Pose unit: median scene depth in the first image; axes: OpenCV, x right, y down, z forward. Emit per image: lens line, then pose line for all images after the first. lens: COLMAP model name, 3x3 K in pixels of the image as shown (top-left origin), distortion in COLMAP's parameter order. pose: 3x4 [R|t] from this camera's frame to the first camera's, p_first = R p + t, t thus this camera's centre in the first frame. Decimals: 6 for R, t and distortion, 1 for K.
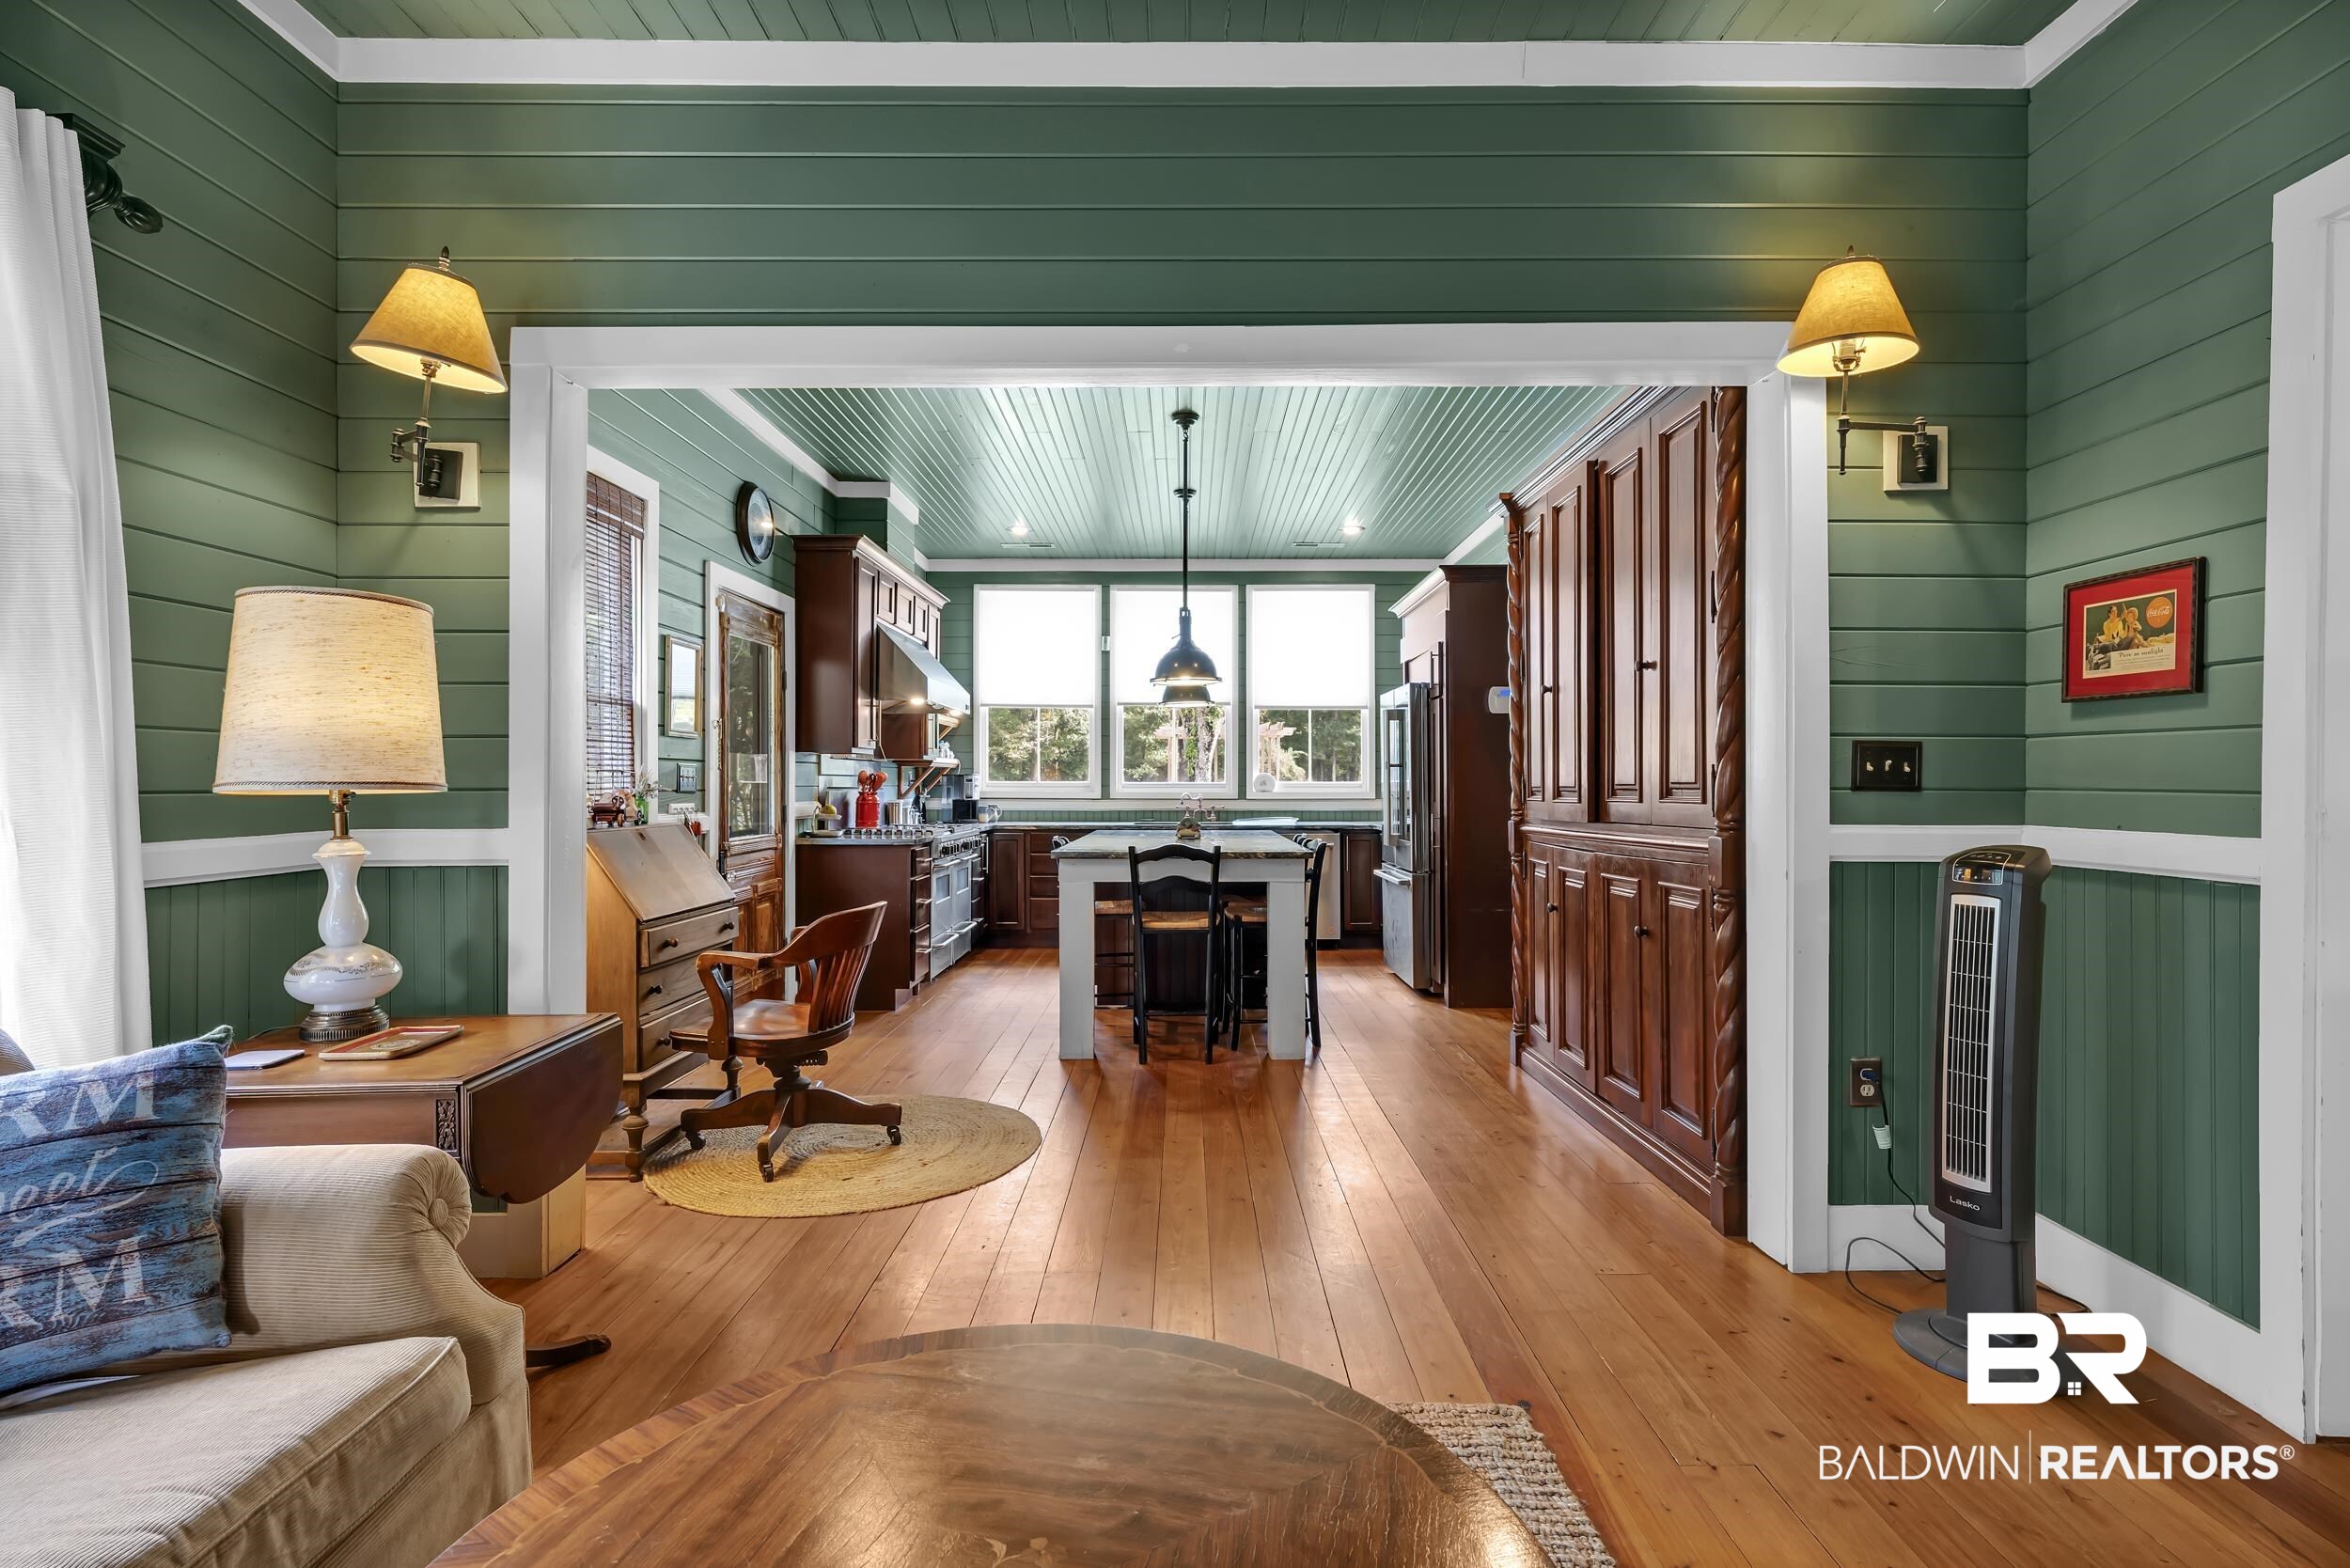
lens RADIAL K [[1135.7, 0, 1175.0], [0, 1135.7, 784.0], [0, 0, 1]] dist [-0.001771, -0.001150]
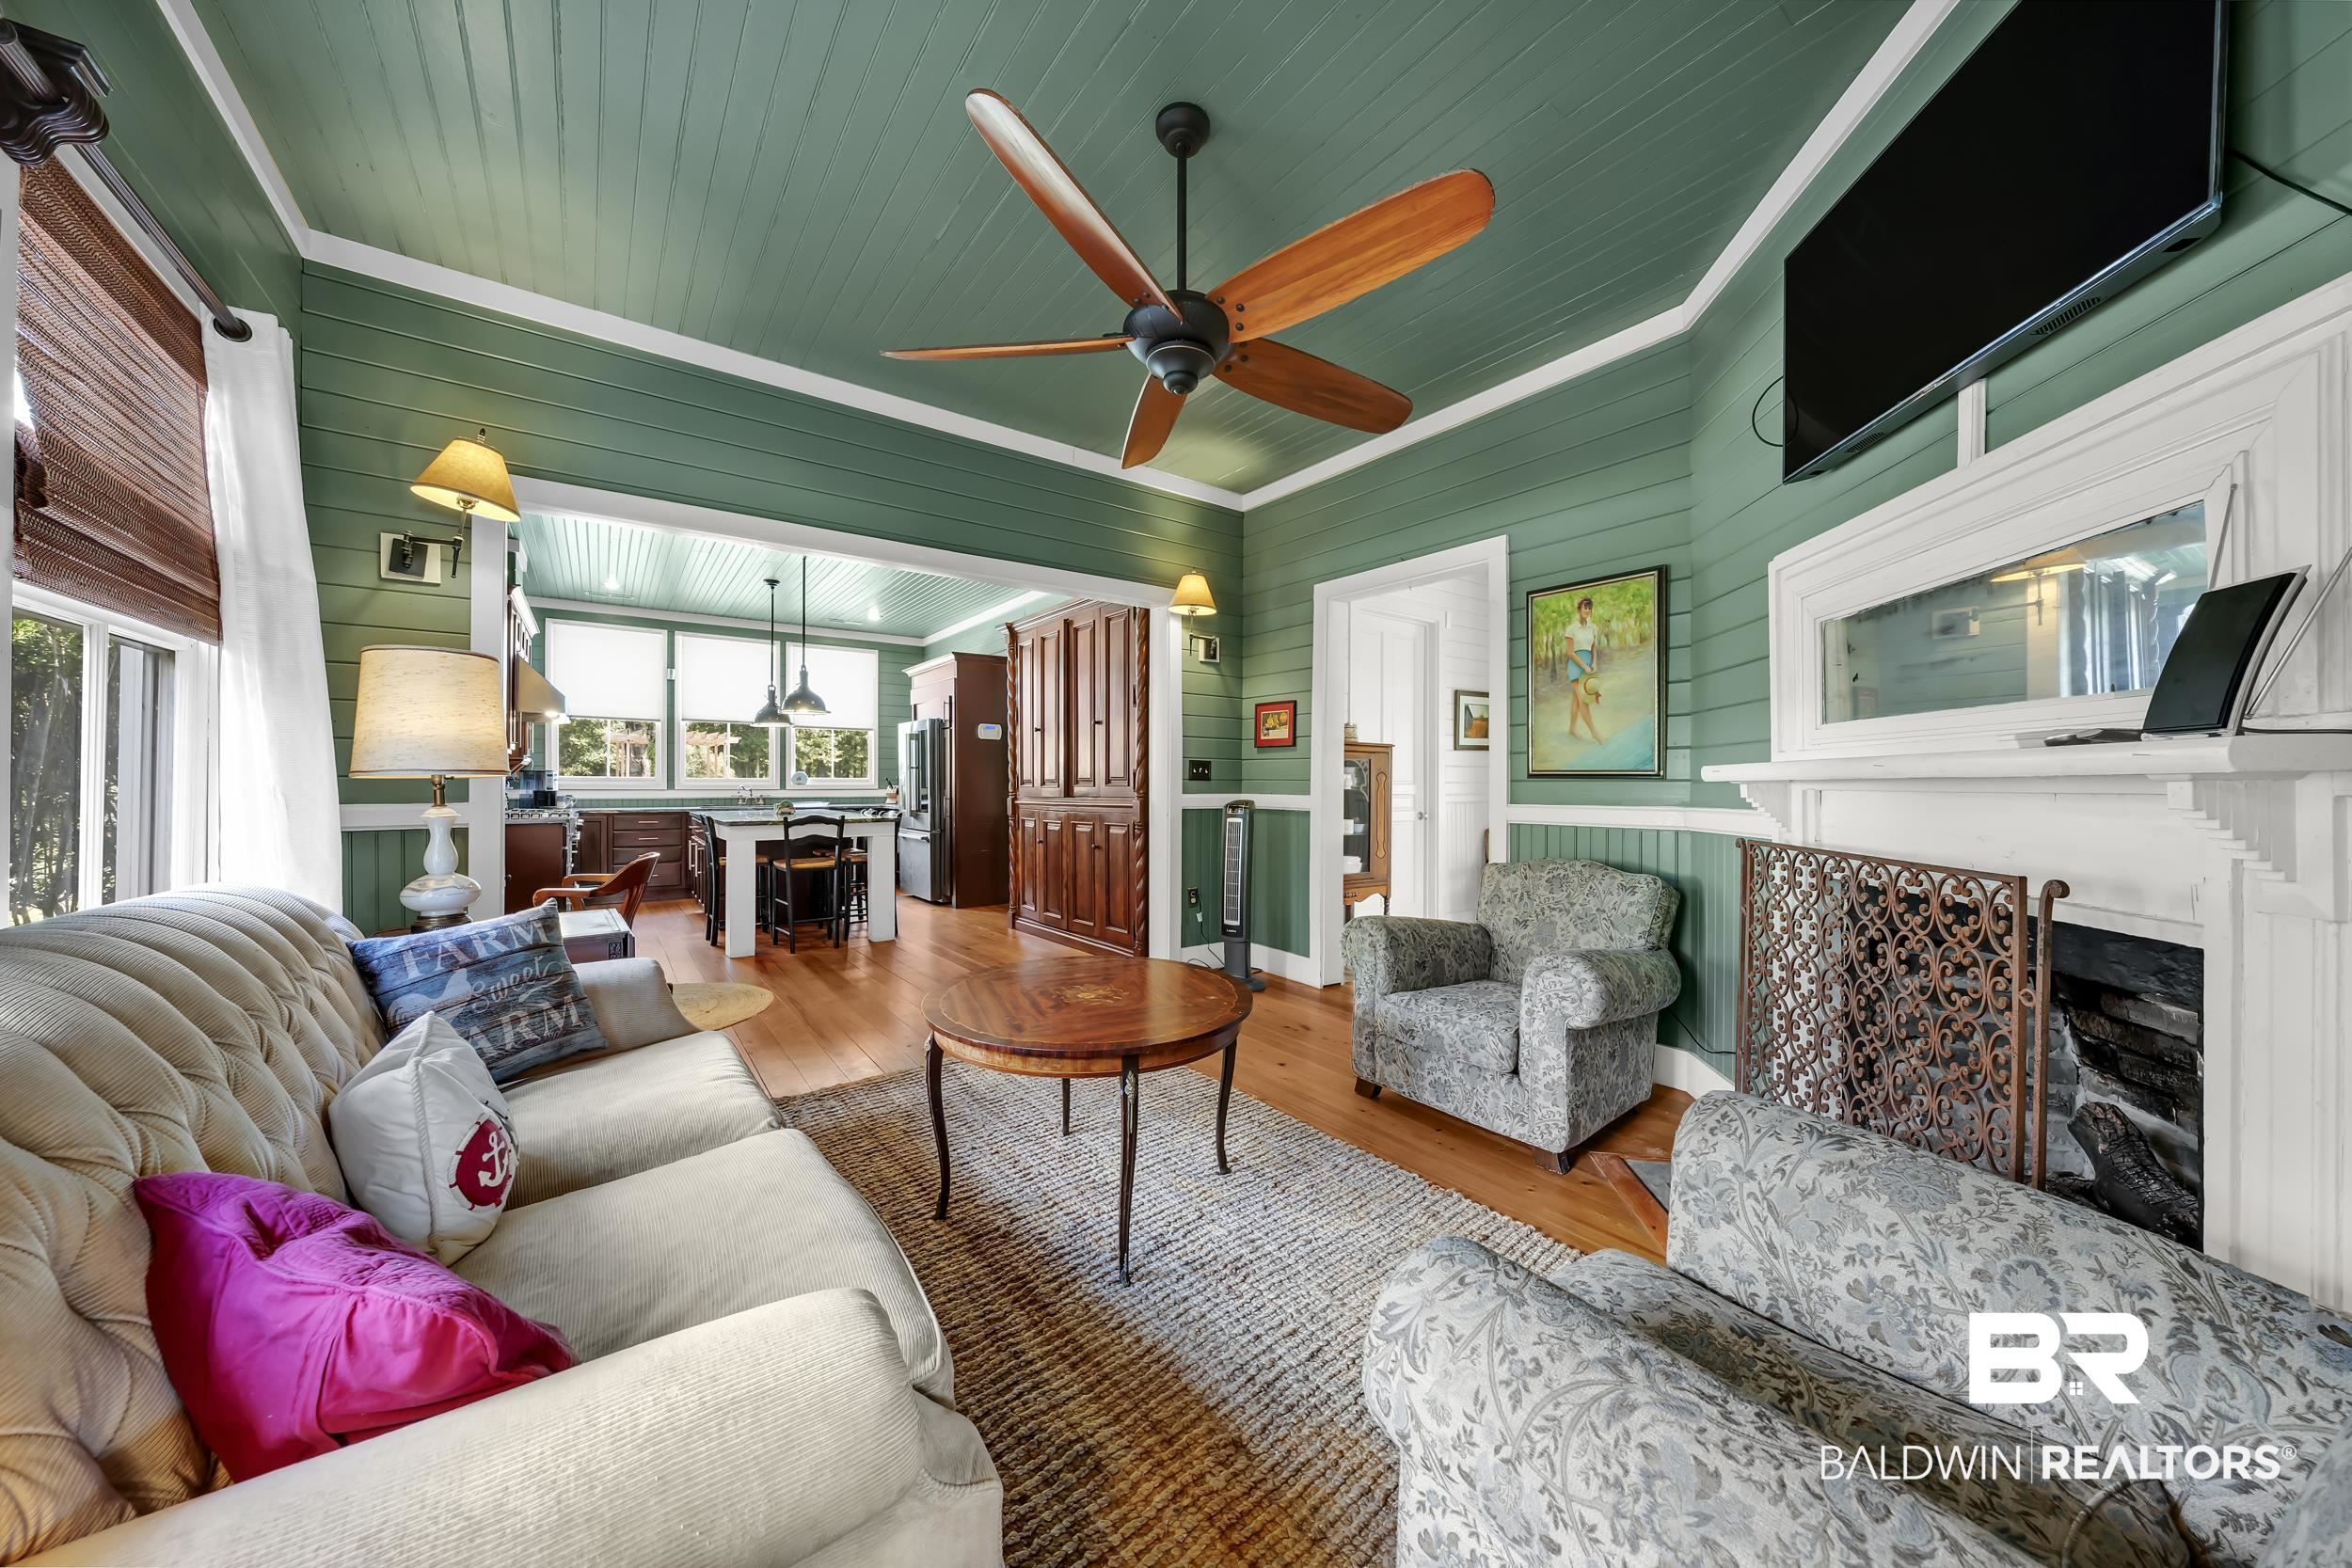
lens RADIAL K [[807.2, 0, 1179.5], [0, 807.2, 780.2], [0, 0, 1]] dist [-0.002281, -0.000280]
pose [[0.805205, 0.003554, 0.592986, -0.465395], [-0.002105, 0.999993, -0.003135, 0.011358], [-0.592993, 0.001276, 0.805206, -0.409364]]
